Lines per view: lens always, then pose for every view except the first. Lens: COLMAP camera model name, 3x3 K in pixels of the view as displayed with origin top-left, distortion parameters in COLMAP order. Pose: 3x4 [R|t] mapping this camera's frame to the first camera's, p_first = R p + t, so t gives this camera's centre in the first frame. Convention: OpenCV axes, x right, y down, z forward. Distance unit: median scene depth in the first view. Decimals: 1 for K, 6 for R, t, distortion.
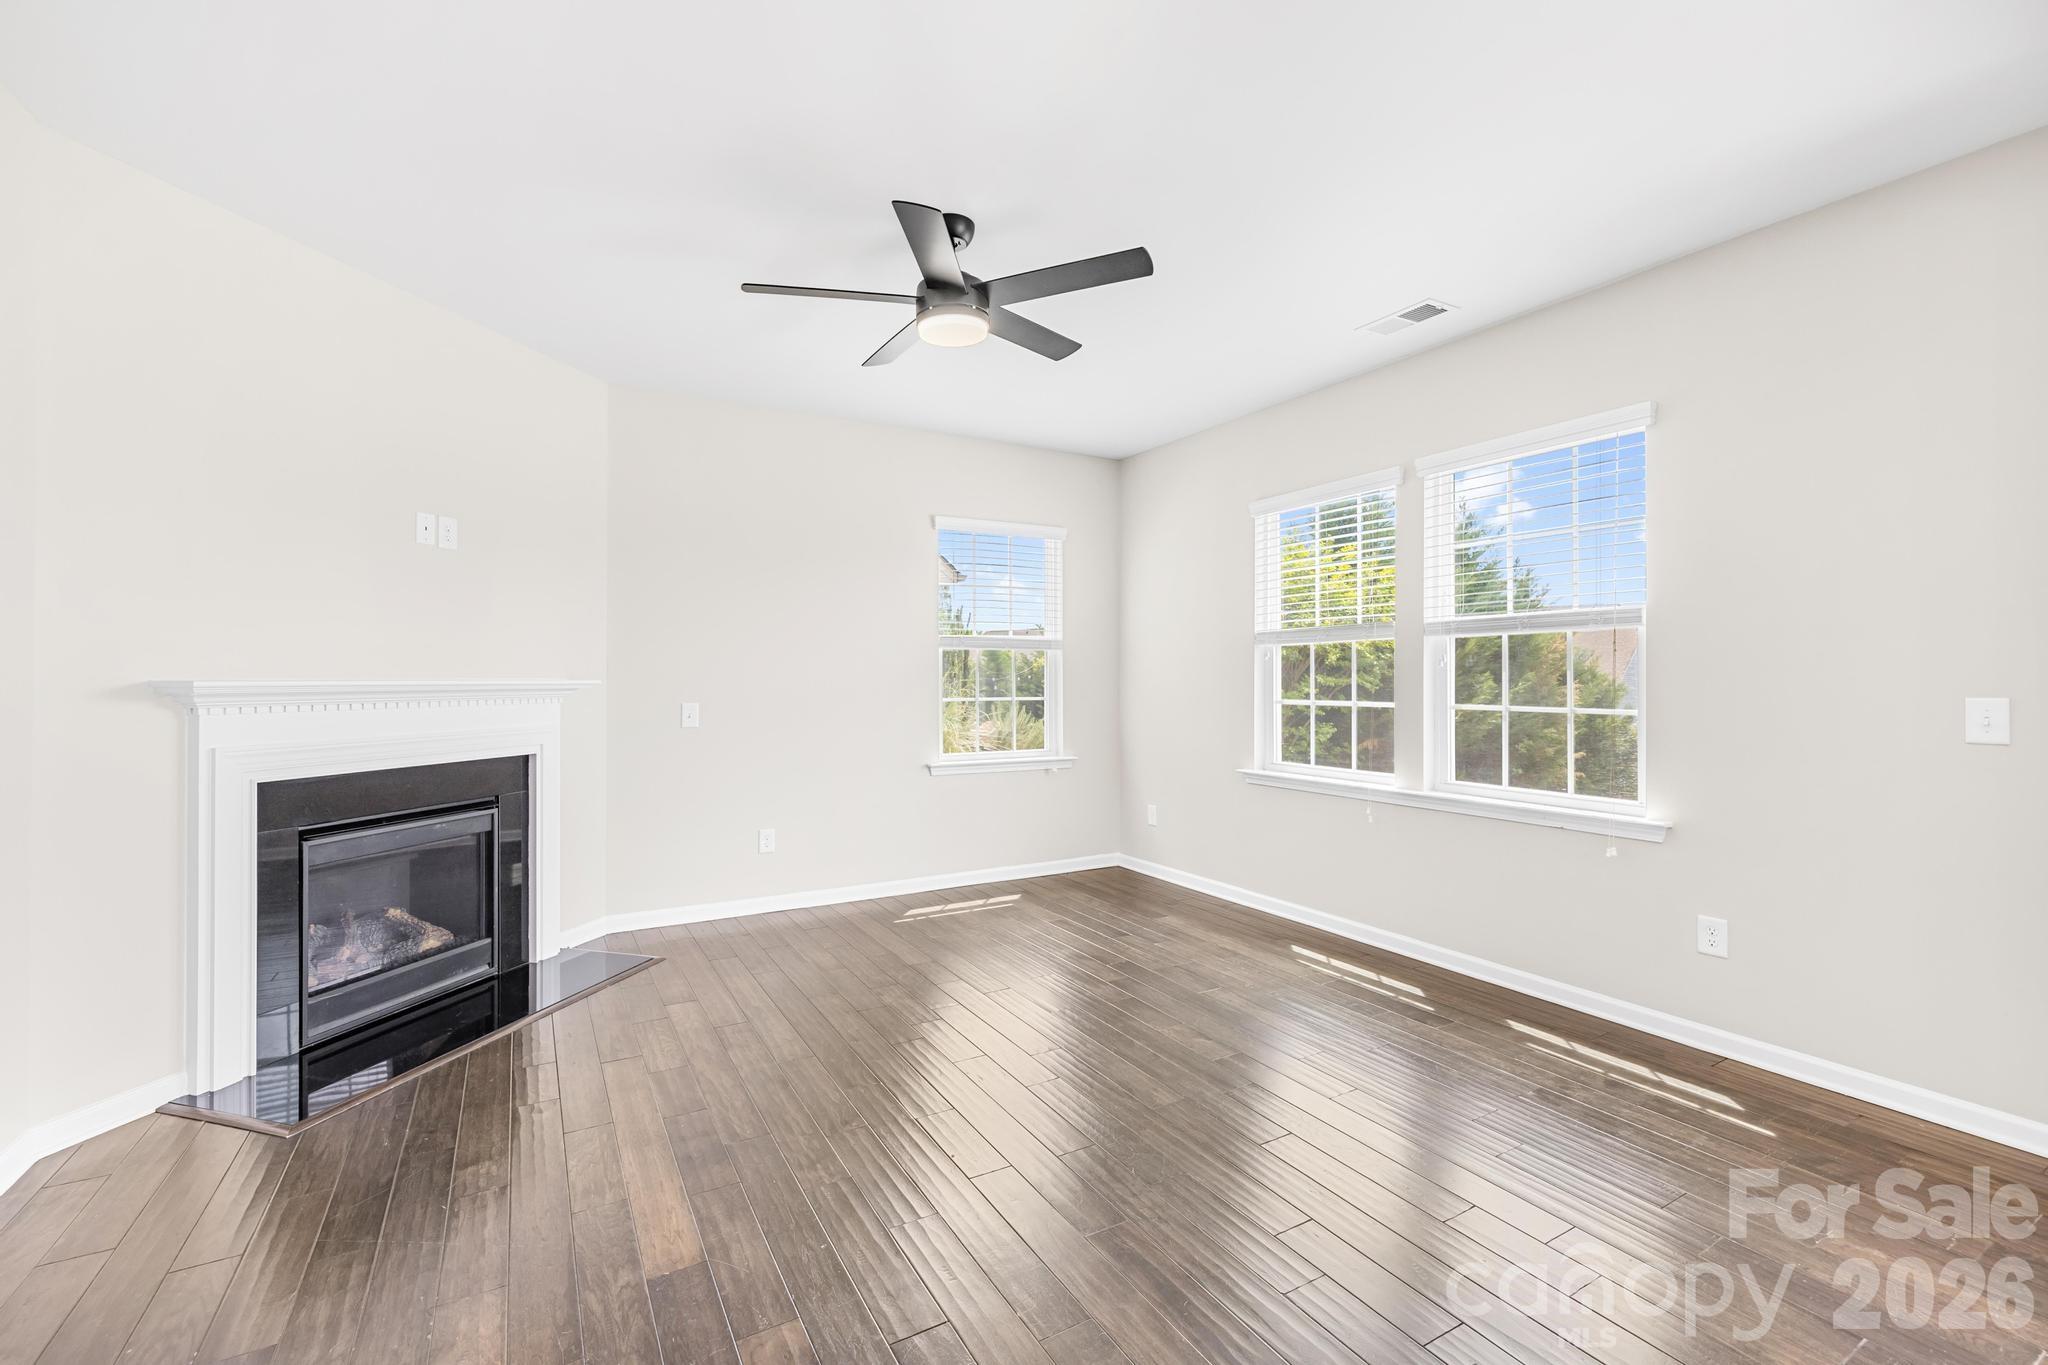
lens RADIAL K [[855.8, 0, 1011.8], [0, 855.8, 671.6], [0, 0, 1]] dist [-0.002794, -0.000302]
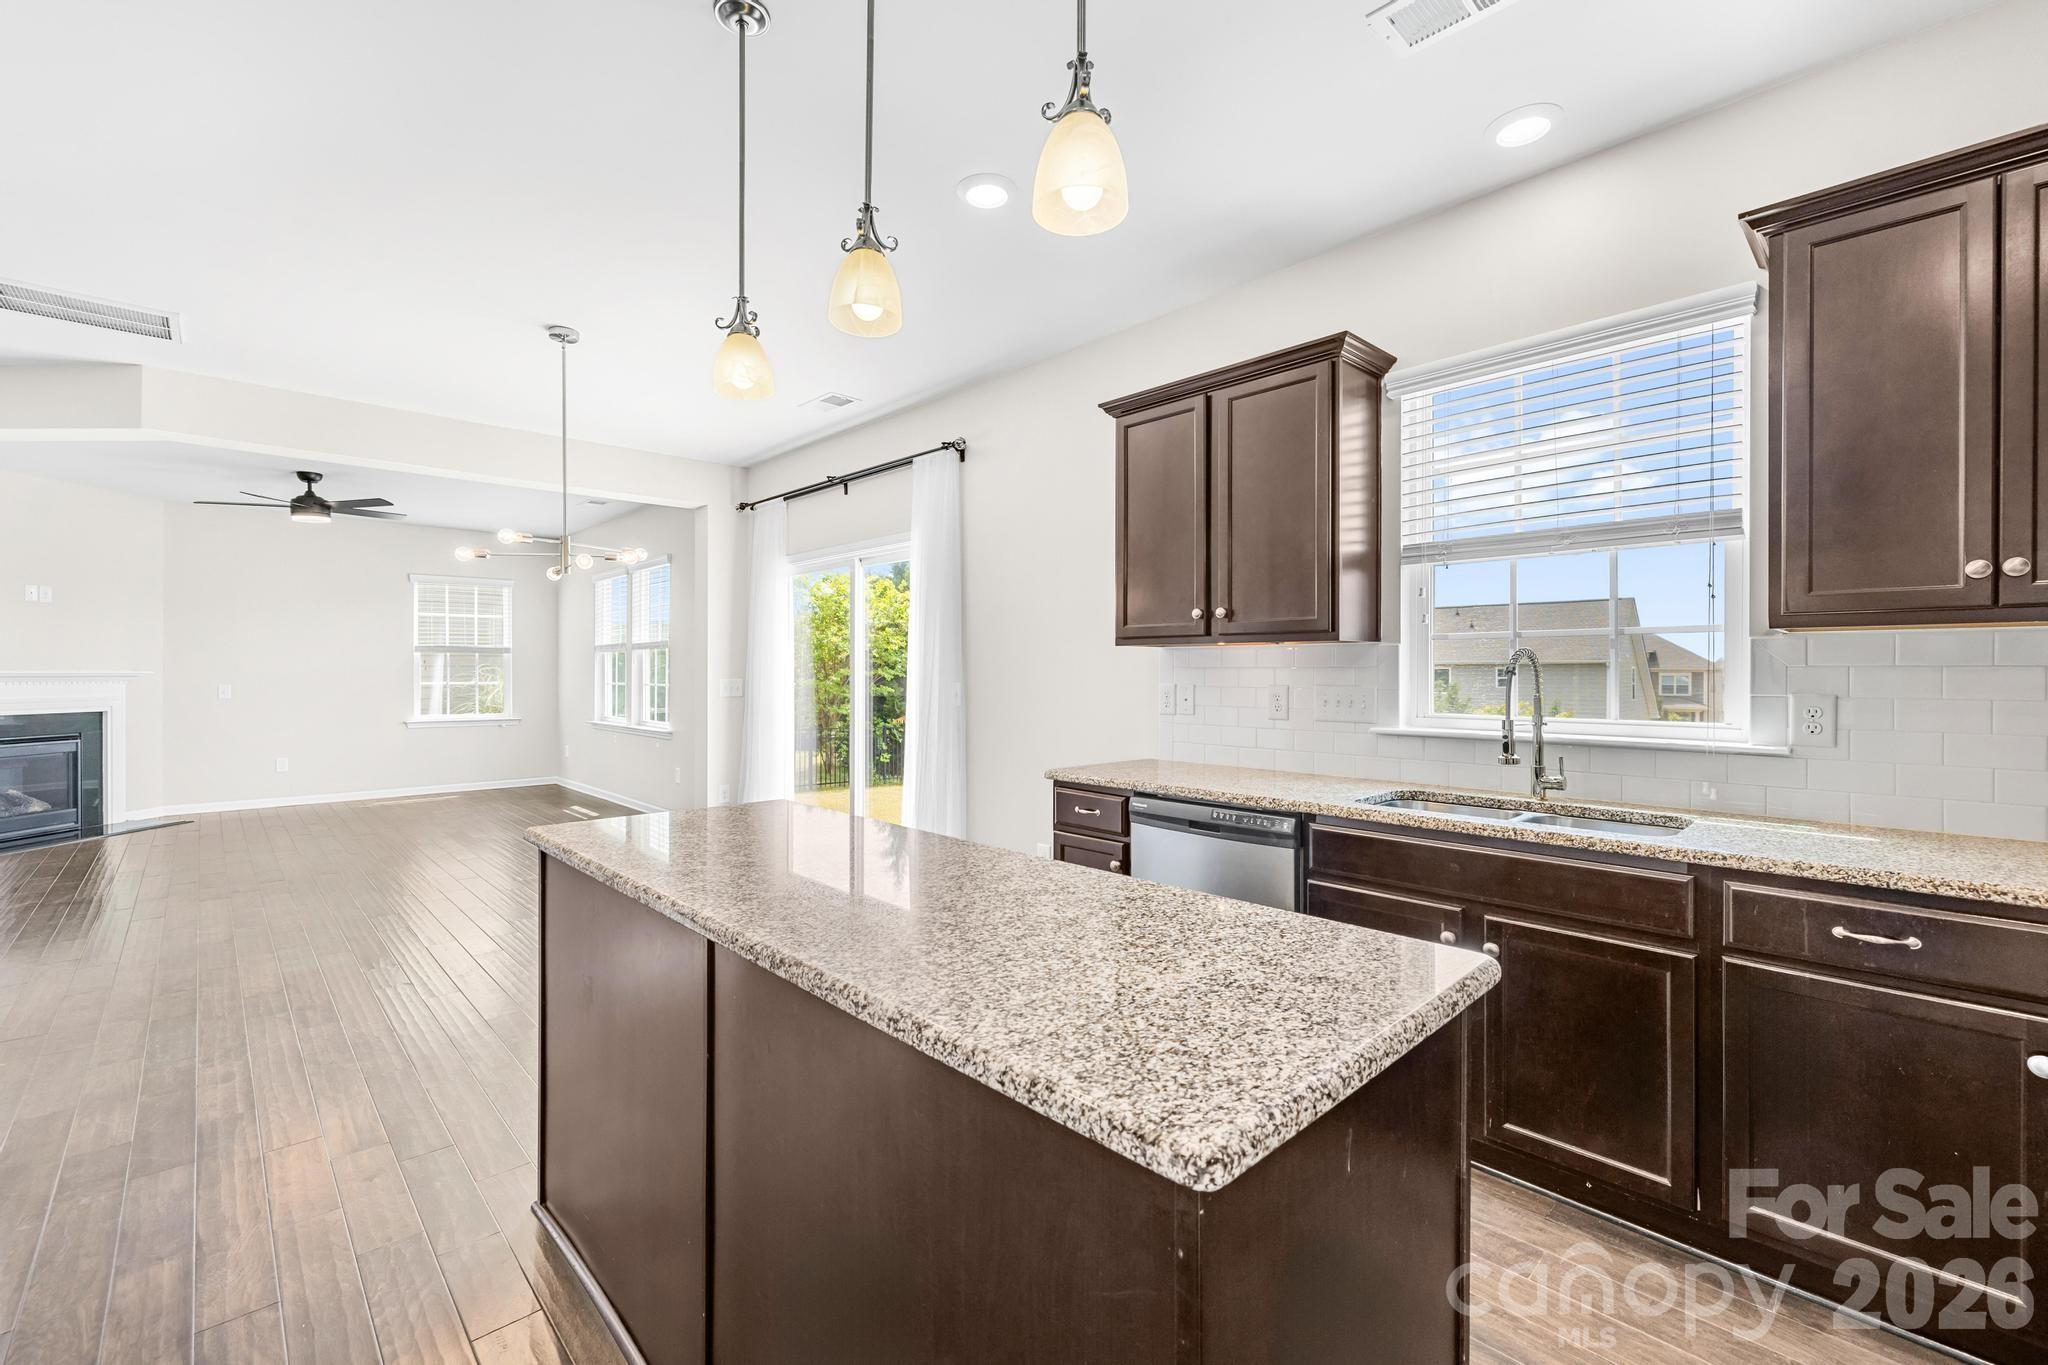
lens RADIAL K [[871.0, 0, 995.8], [0, 871.0, 670.0], [0, 0, 1]] dist [0.002692, 0.000271]
pose [[0.975797, 0.002681, 0.218661, 0.980562], [-0.004114, 0.999973, 0.006099, -0.012359], [-0.218638, -0.006851, 0.975782, -1.367169]]
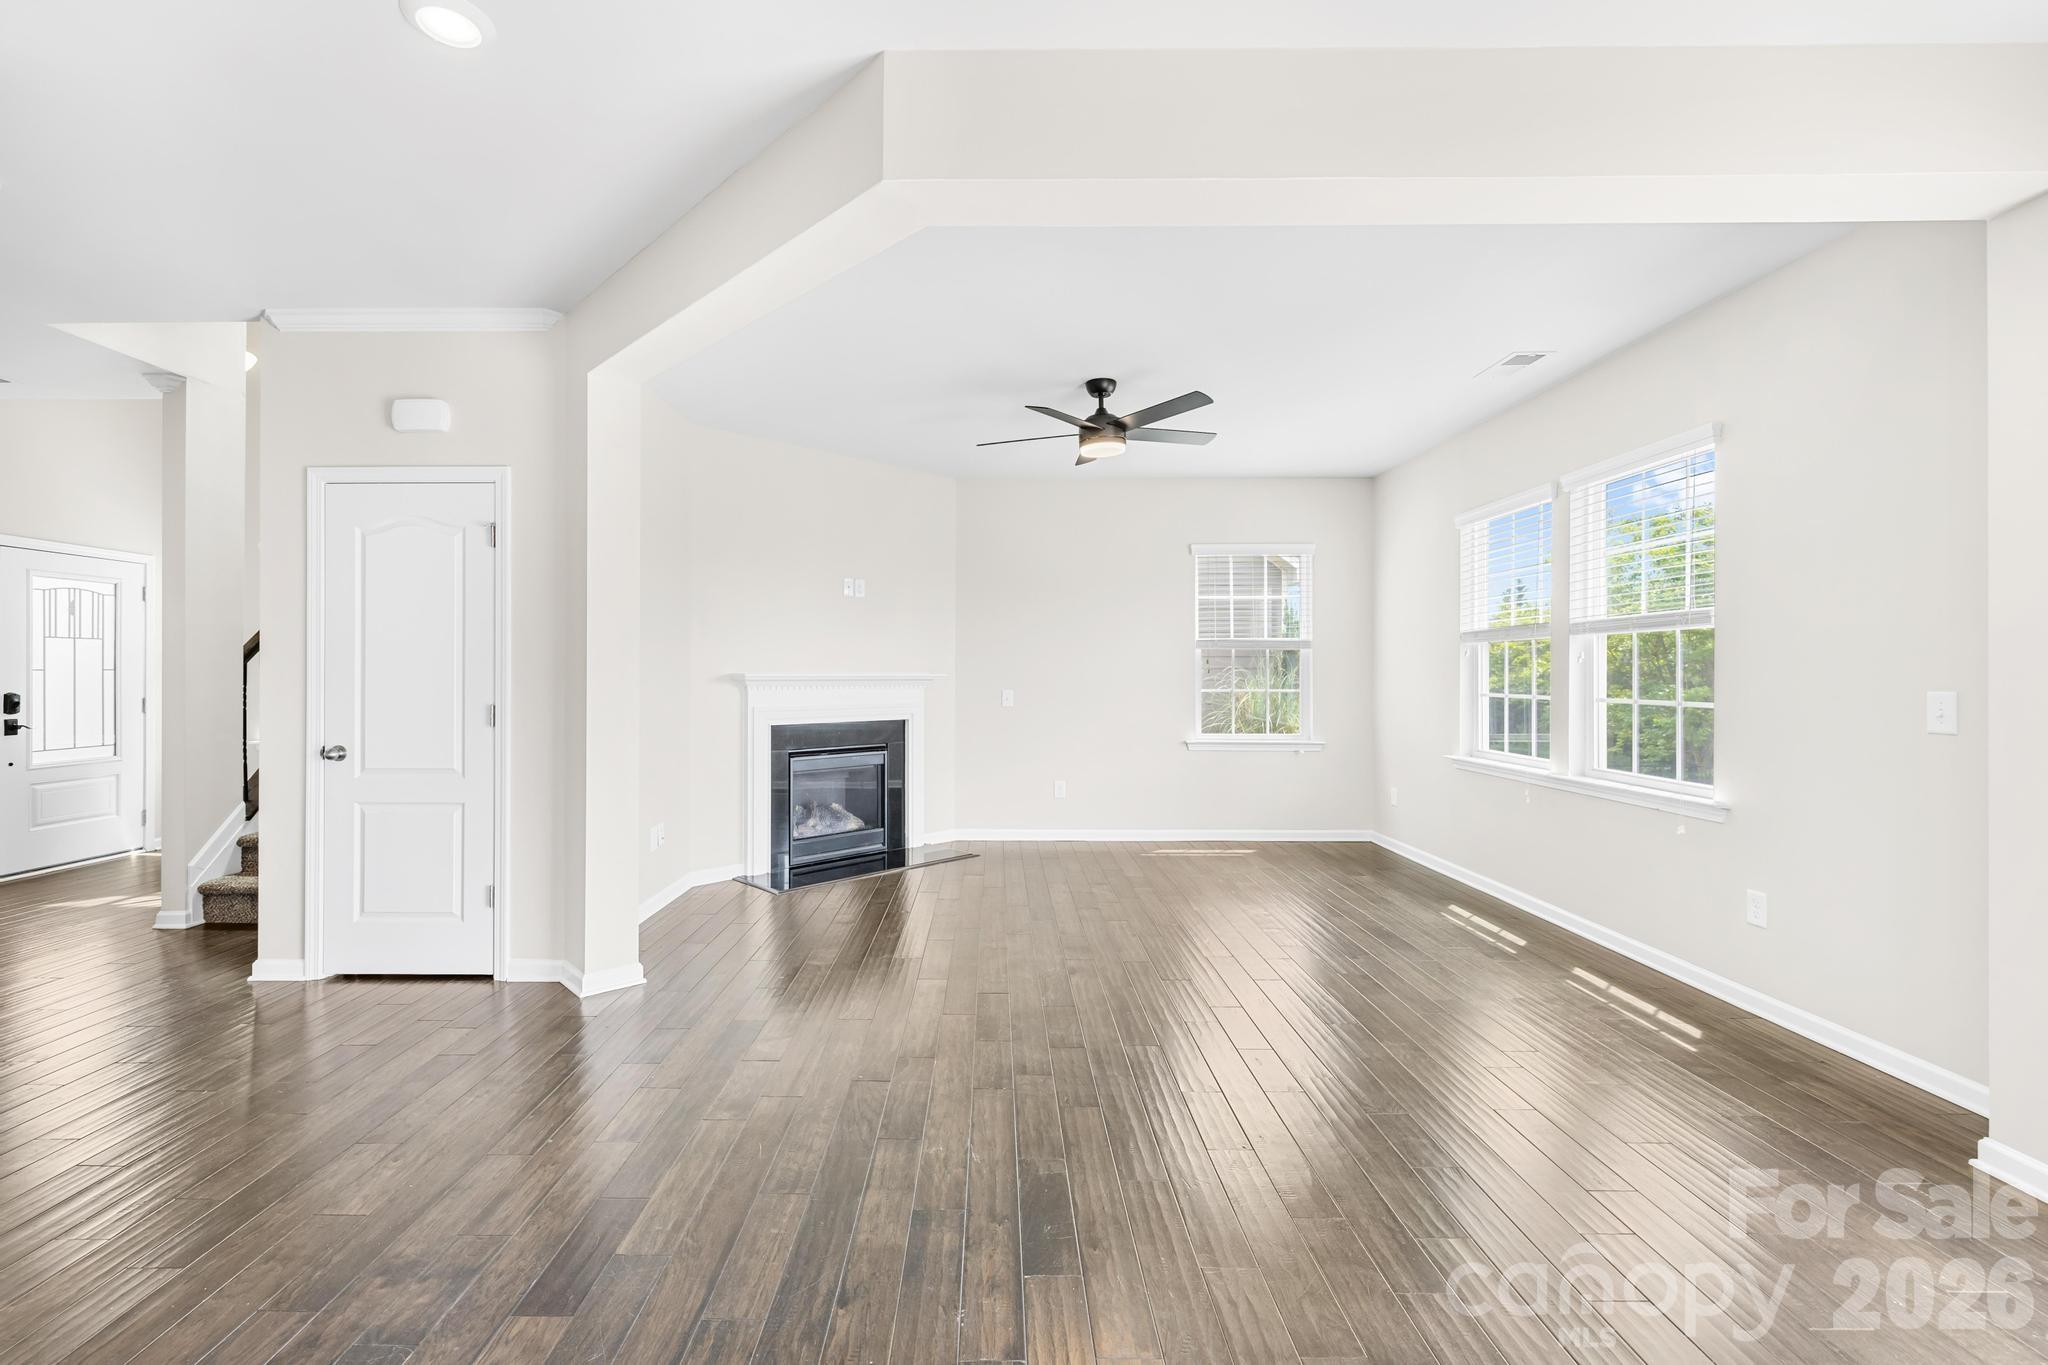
lens RADIAL K [[871.0, 0, 995.8], [0, 871.0, 670.0], [0, 0, 1]] dist [0.002692, 0.000271]
pose [[0.869485, -0.000329, -0.493959, 0.441793], [0.001676, 0.999996, 0.002284, -0.001046], [0.493956, -0.002814, 0.869482, -0.388266]]
